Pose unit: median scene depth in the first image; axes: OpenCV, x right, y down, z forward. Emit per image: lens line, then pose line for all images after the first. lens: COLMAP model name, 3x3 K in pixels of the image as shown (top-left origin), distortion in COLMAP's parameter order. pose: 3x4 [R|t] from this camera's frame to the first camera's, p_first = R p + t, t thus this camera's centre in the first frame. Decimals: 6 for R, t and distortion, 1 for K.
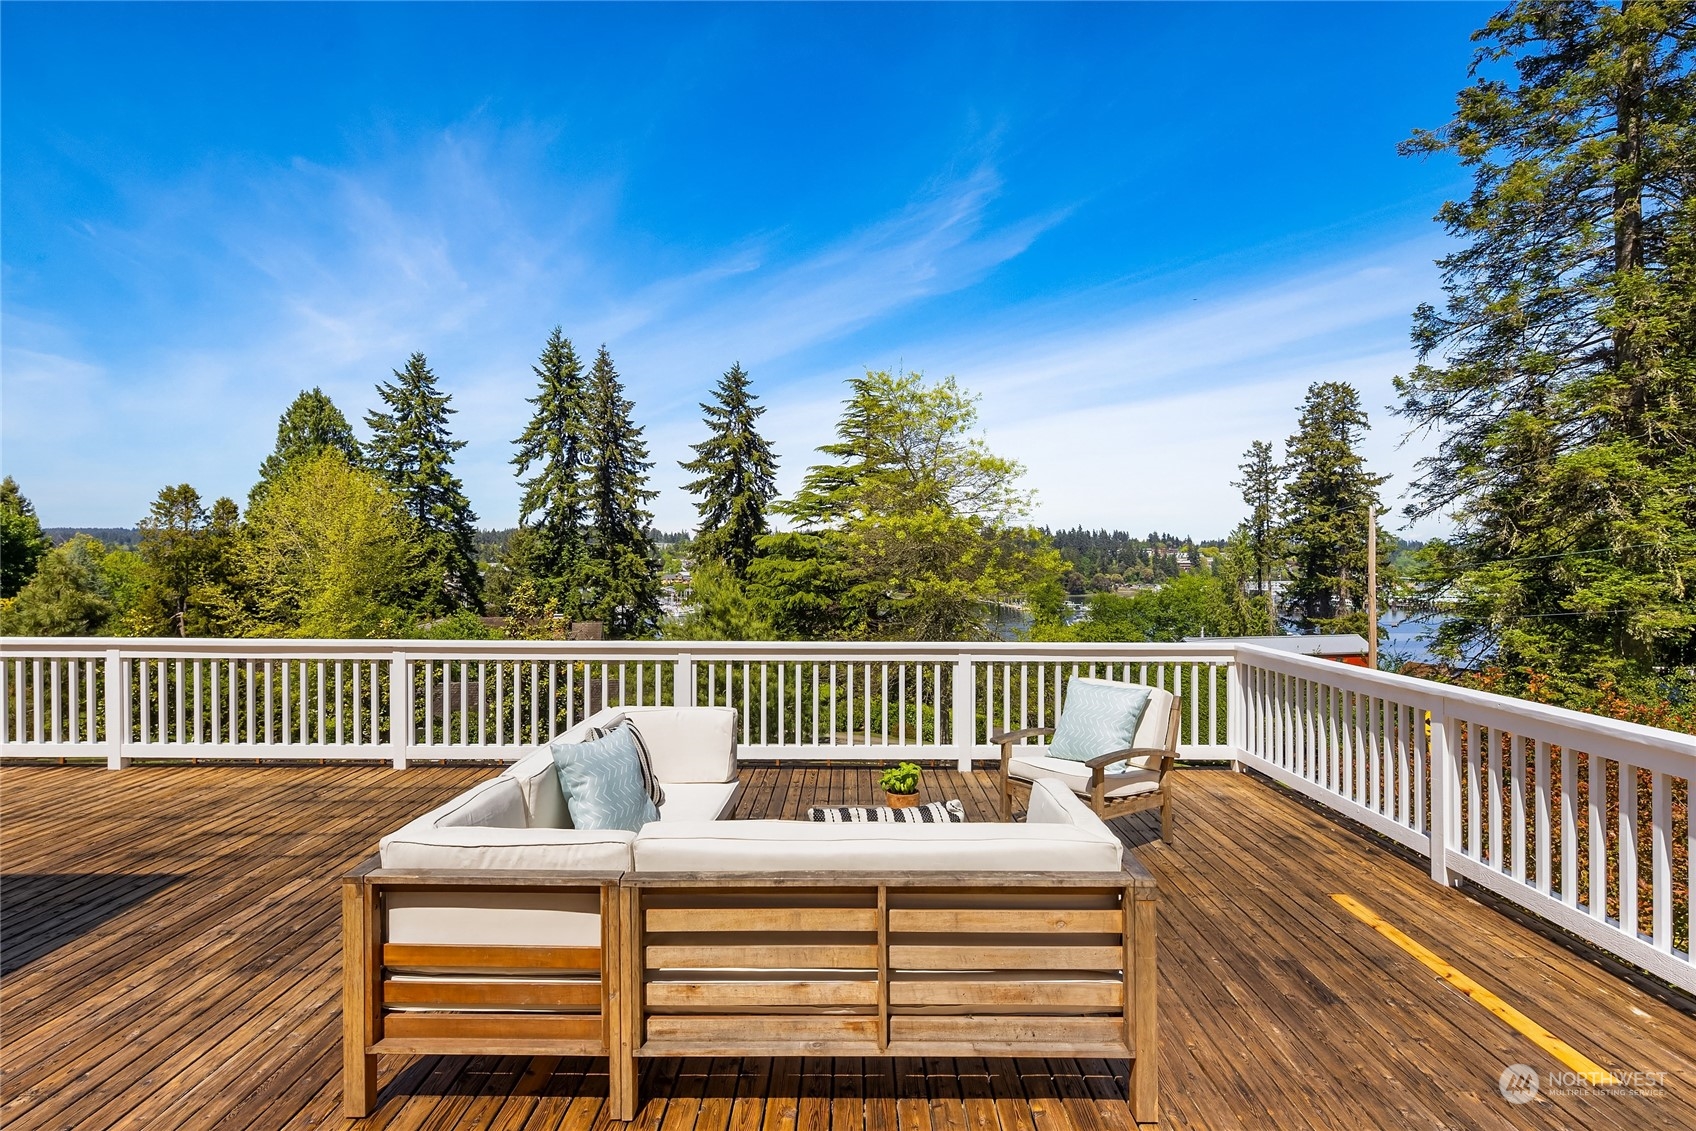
lens RADIAL K [[824.9, 0, 848.8], [0, 824.9, 556.2], [0, 0, 1]] dist [0.008112, -0.004635]
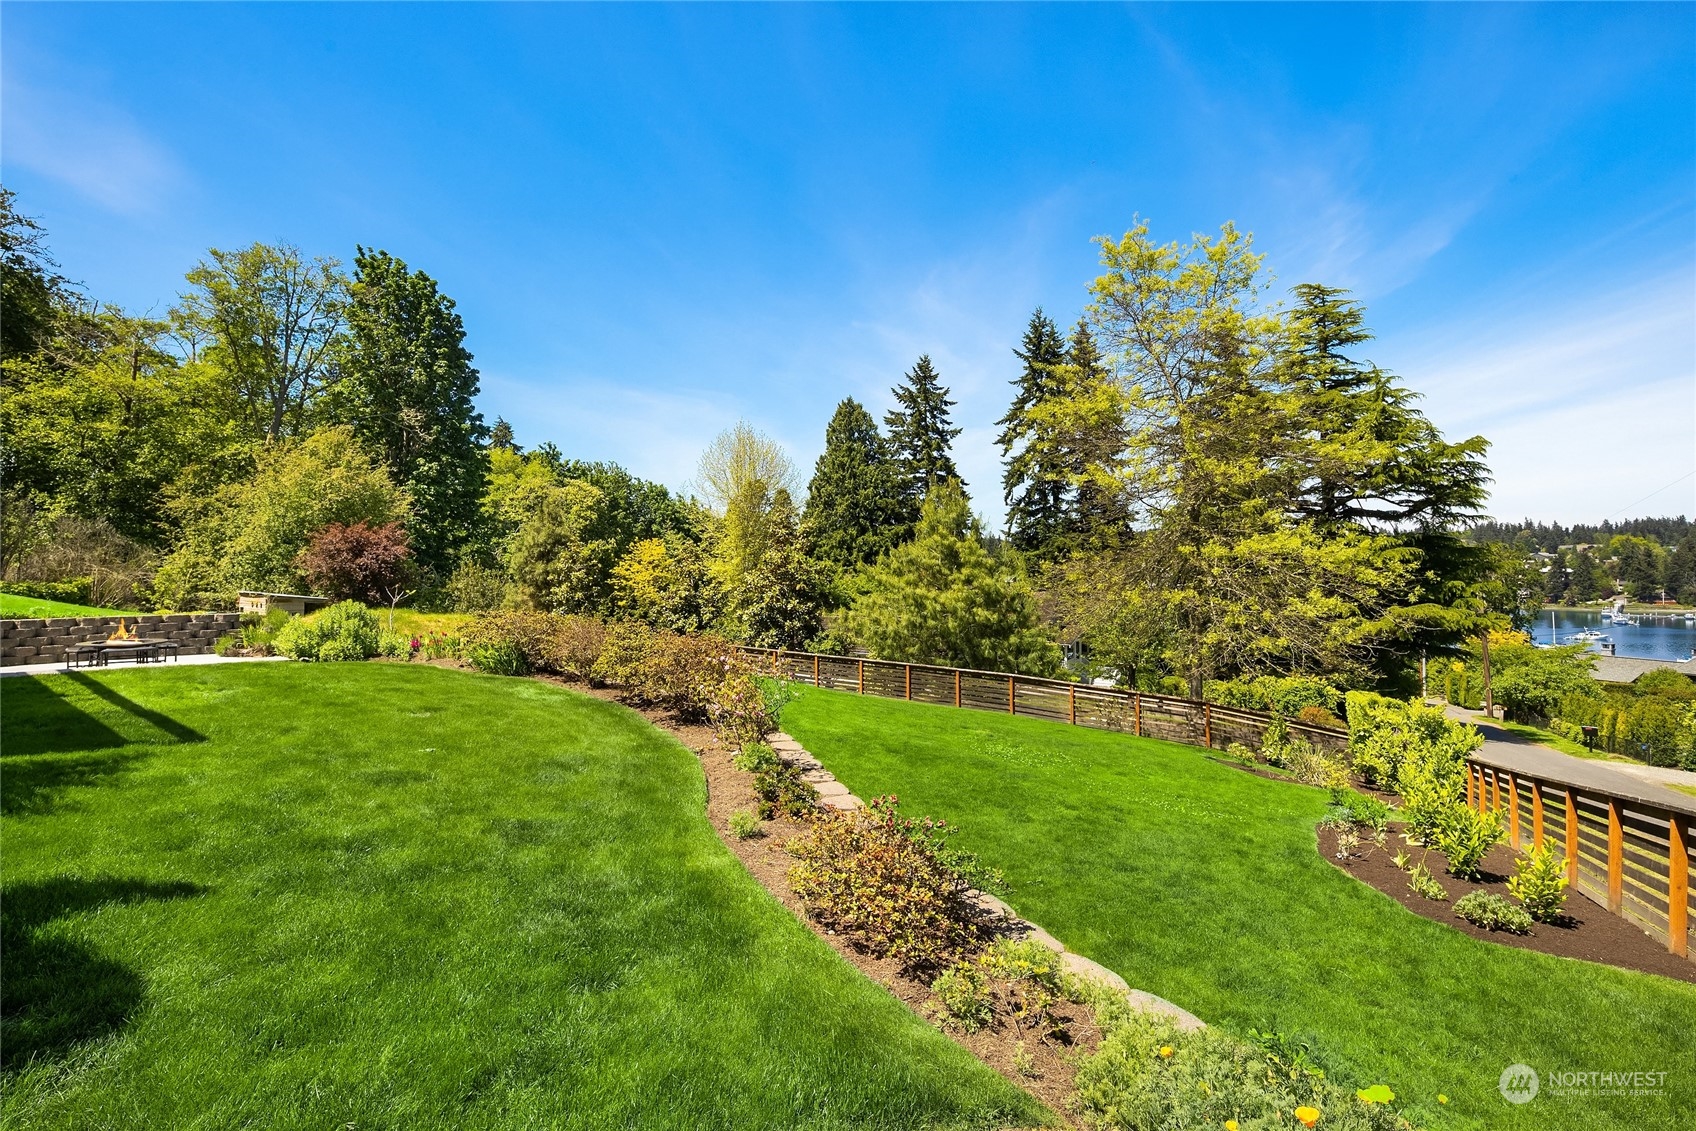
lens RADIAL K [[824.9, 0, 847.9], [0, 824.9, 547.8], [0, 0, 1]] dist [0.008112, -0.004635]
pose [[0.758491, -0.012228, -0.651569, 0.133841], [0.004479, 0.999898, -0.013551, 0.033776], [0.651668, 0.007360, 0.758469, 0.074242]]
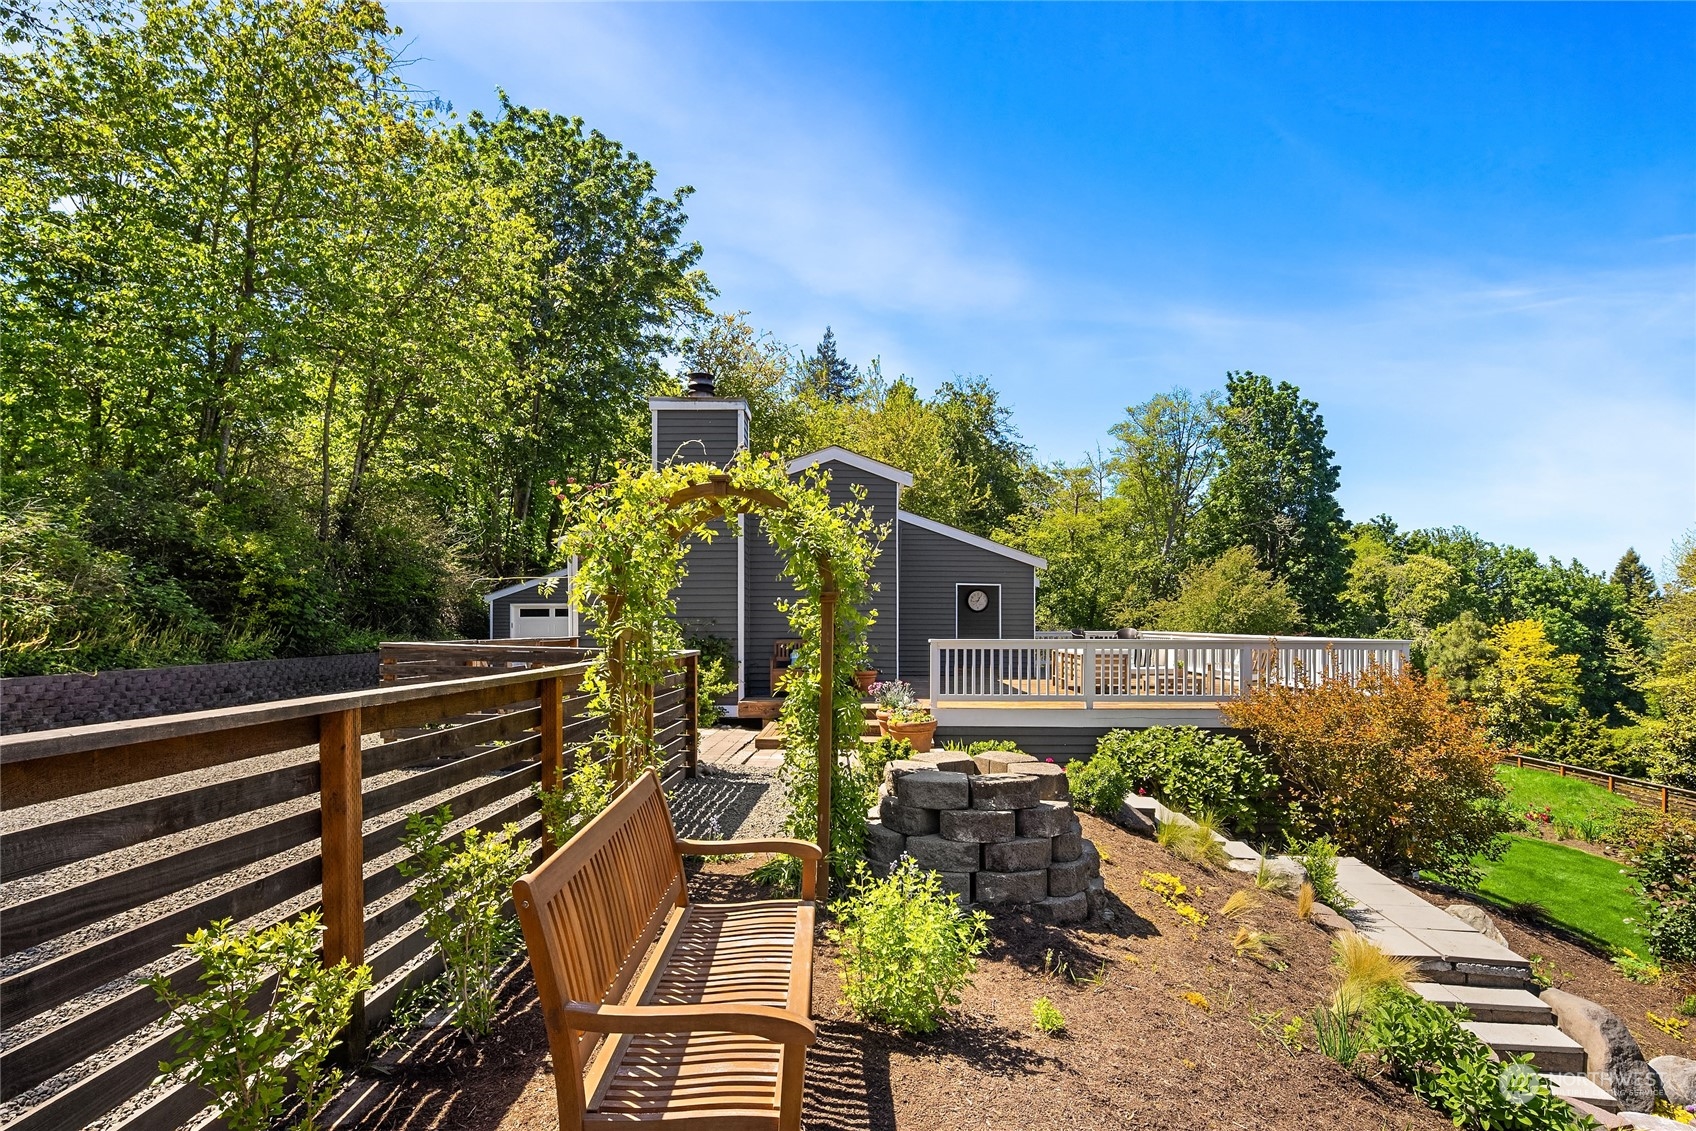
lens RADIAL K [[824.9, 0, 868.4], [0, 824.9, 631.0], [0, 0, 1]] dist [0.008112, -0.004635]
pose [[-0.003227, 0.007457, -0.999967, 0.156406], [0.001747, 0.999971, 0.007452, 0.004676], [0.999993, -0.001722, -0.003240, -0.011735]]
